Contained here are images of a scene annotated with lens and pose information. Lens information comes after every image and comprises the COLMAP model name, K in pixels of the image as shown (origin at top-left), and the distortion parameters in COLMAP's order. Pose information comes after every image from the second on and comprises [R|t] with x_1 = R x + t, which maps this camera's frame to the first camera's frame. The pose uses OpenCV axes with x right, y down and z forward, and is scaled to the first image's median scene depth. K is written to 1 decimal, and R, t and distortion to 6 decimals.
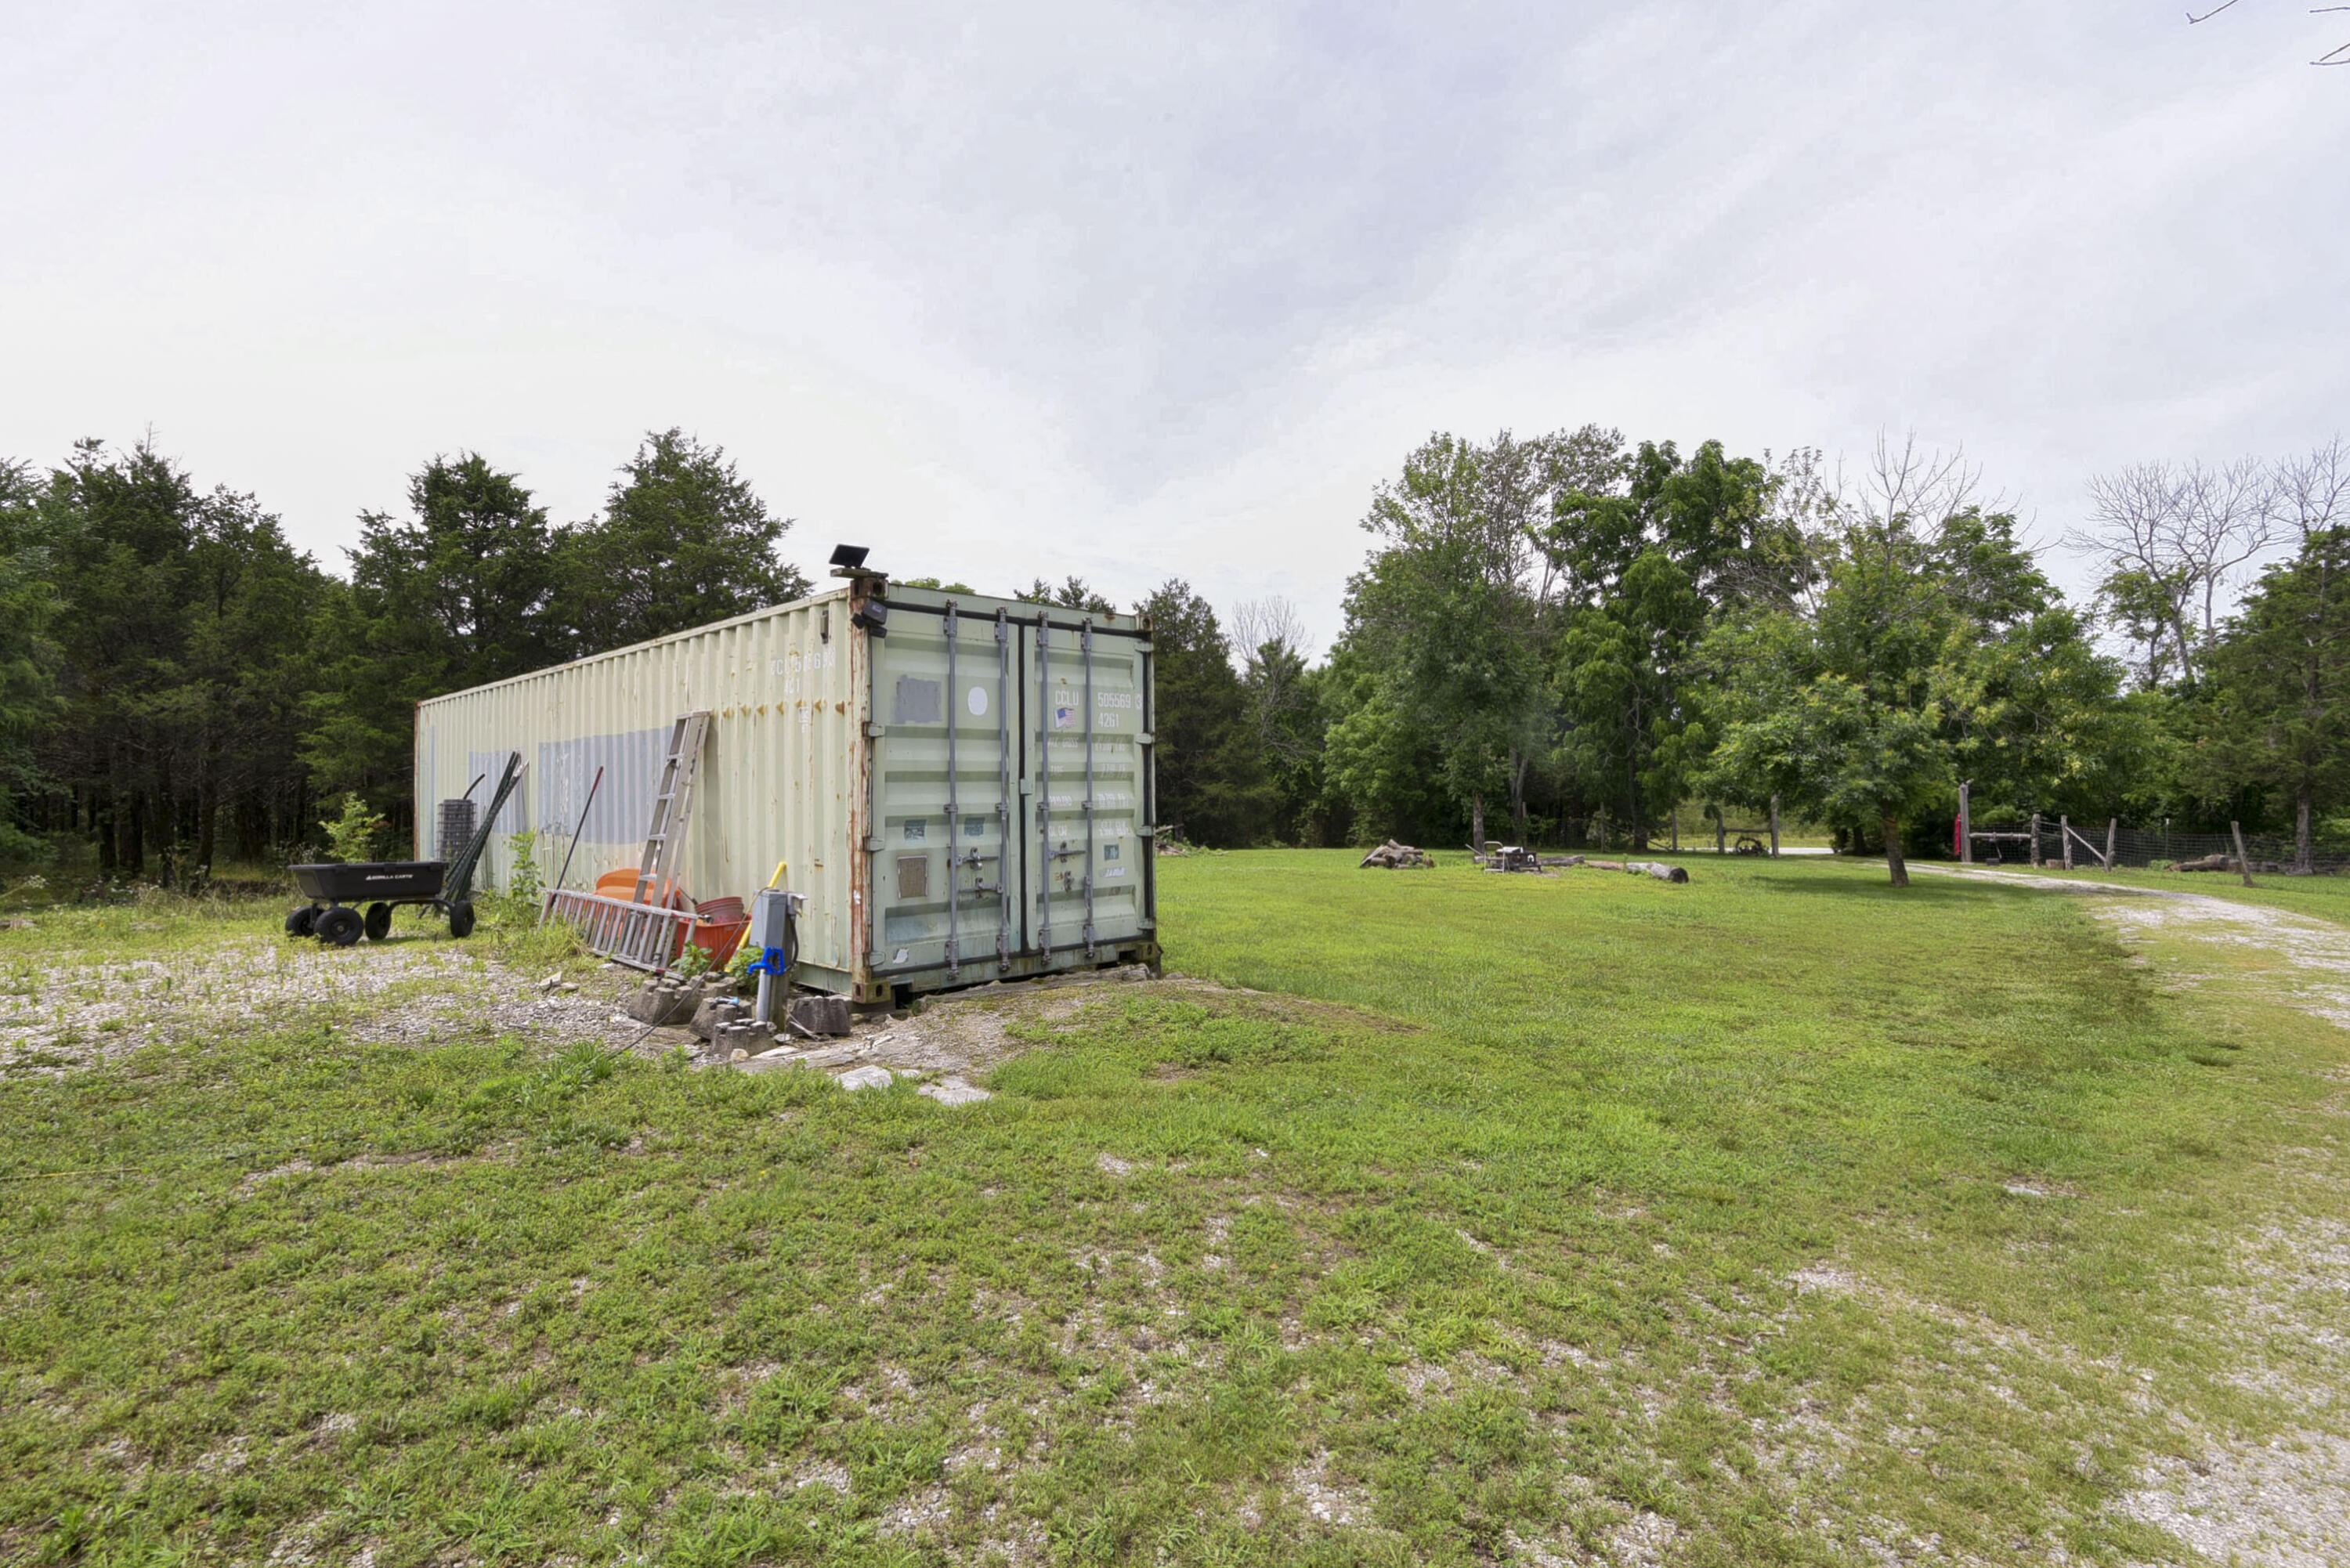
lens RADIAL K [[1092.2, 0, 1168.7], [0, 1092.2, 778.5], [0, 0, 1]] dist [0.026732, -0.020232]
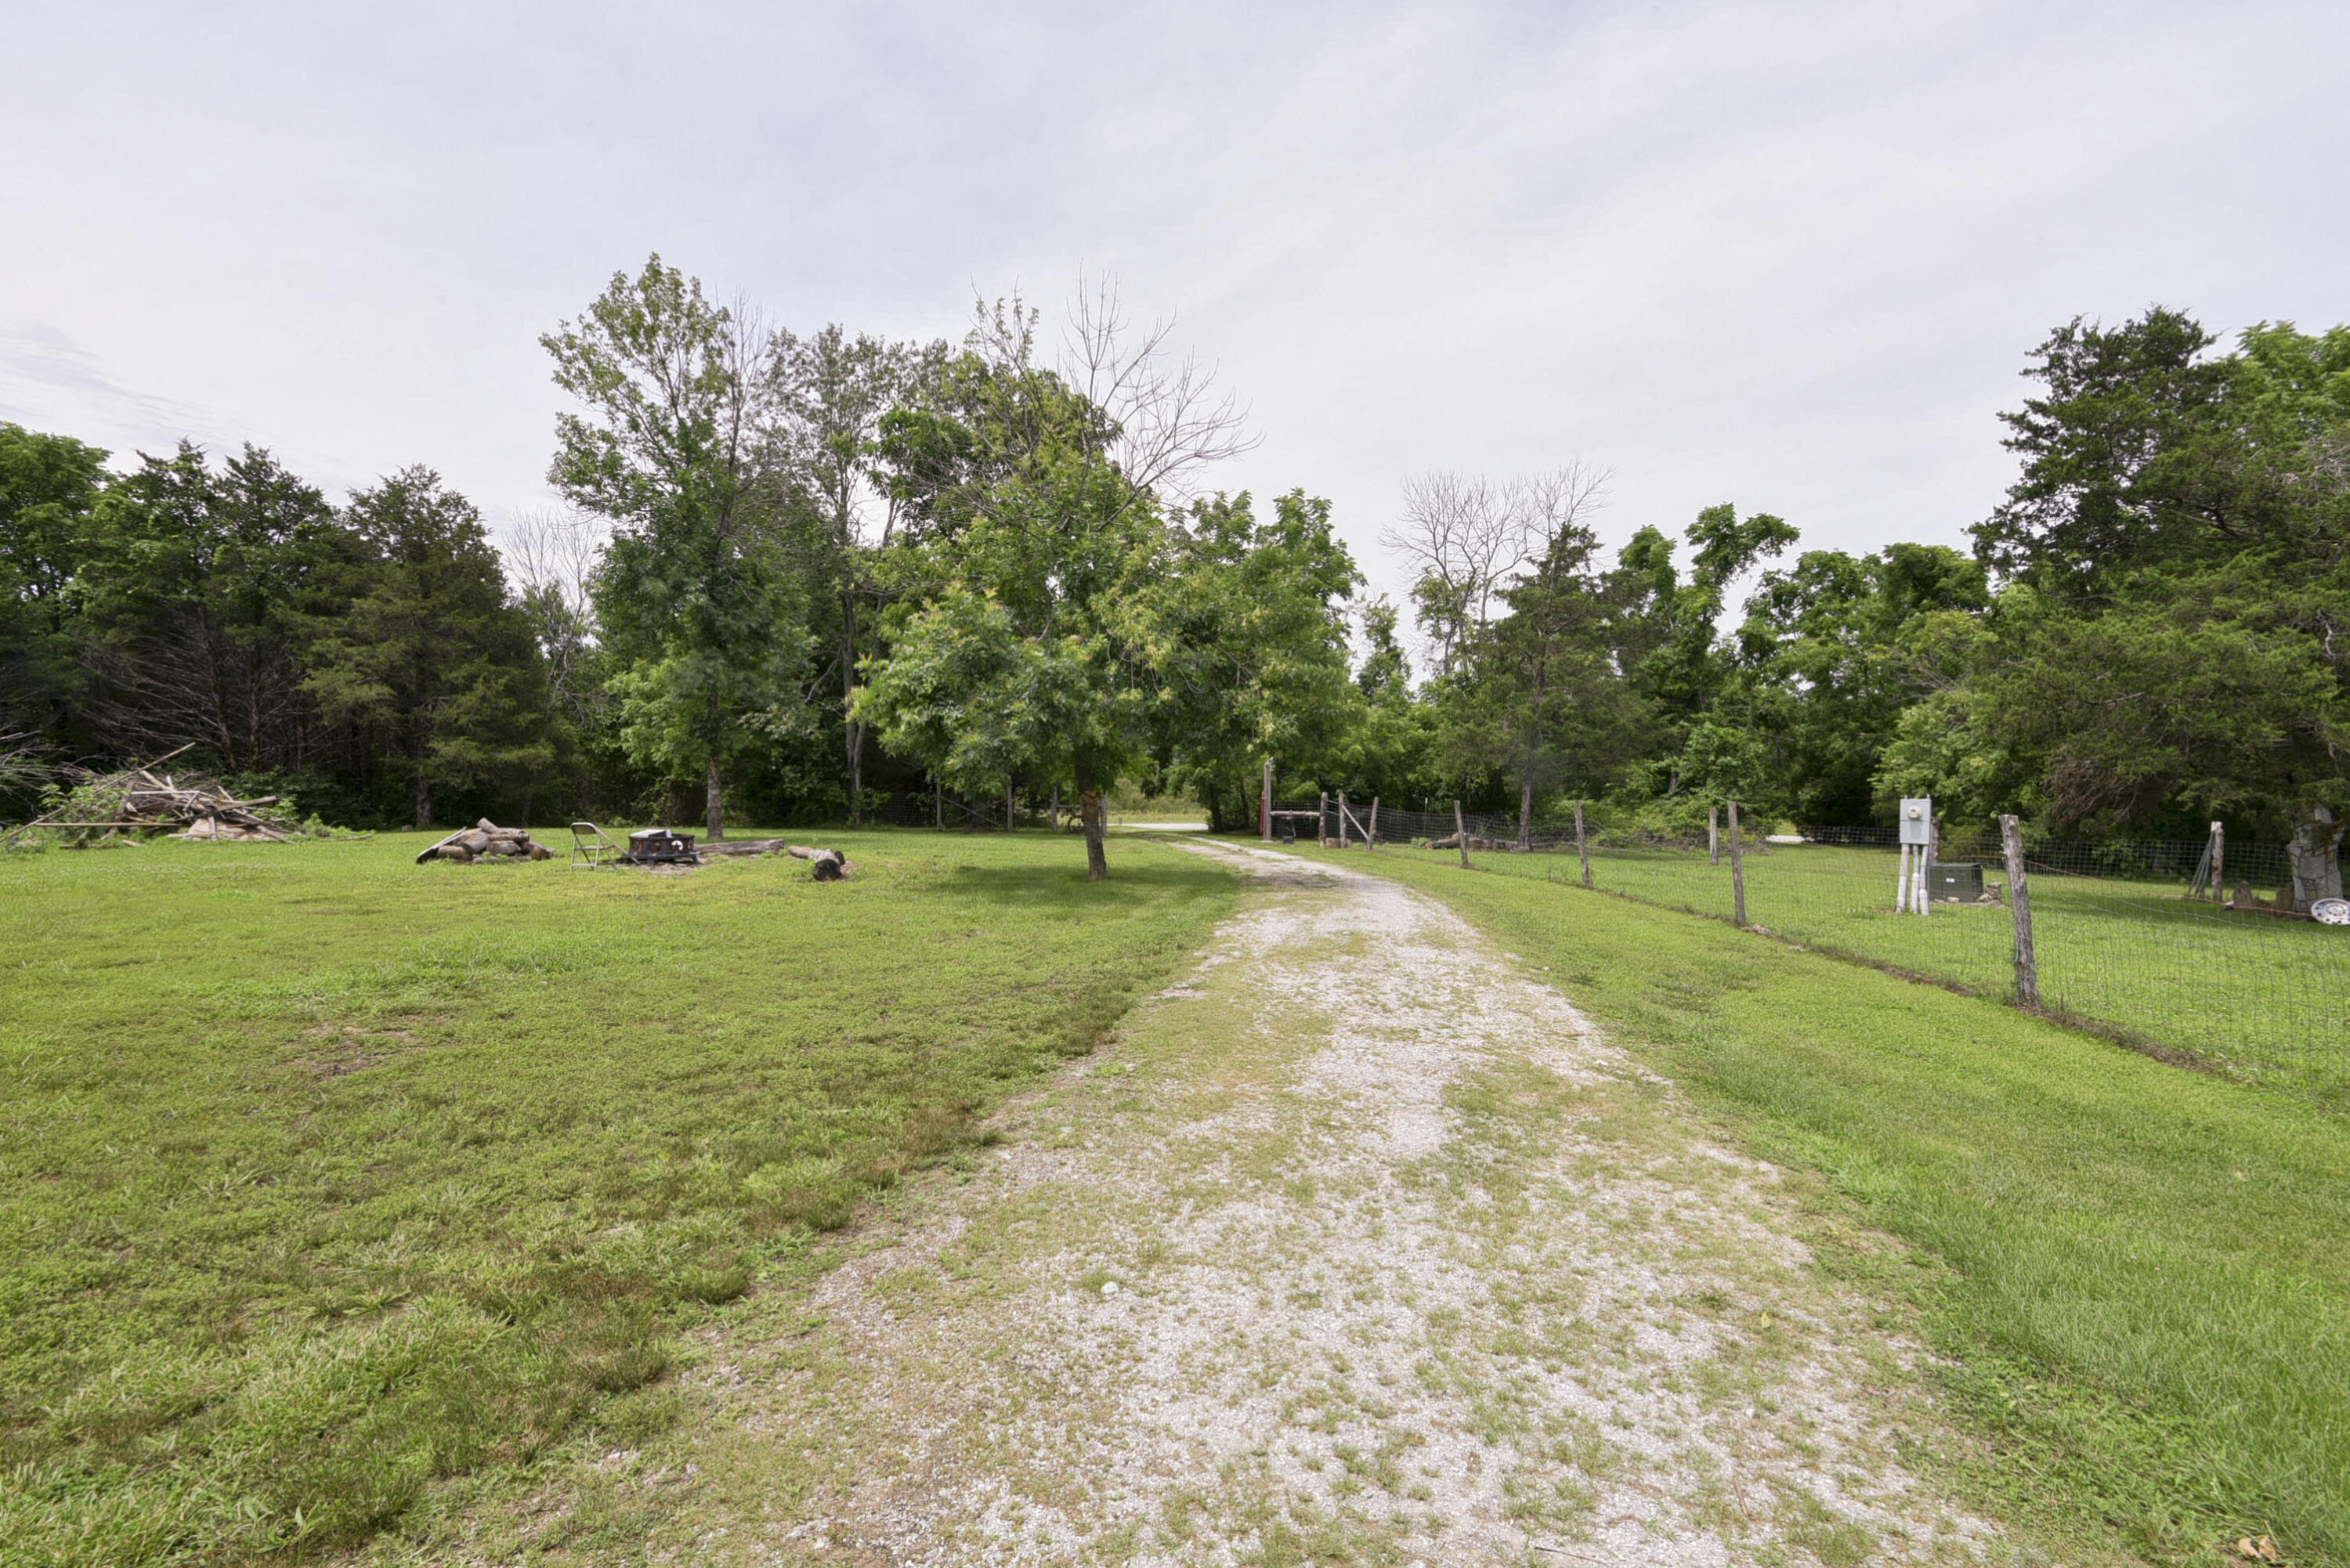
lens RADIAL K [[1055.3, 0, 1161.0], [0, 1055.3, 797.1], [0, 0, 1]] dist [0.016273, -0.000106]
pose [[0.906733, 0.008993, 0.421609, 0.238240], [-0.025643, 0.999098, 0.033838, 0.007821], [-0.420924, -0.041493, 0.906146, 0.186693]]
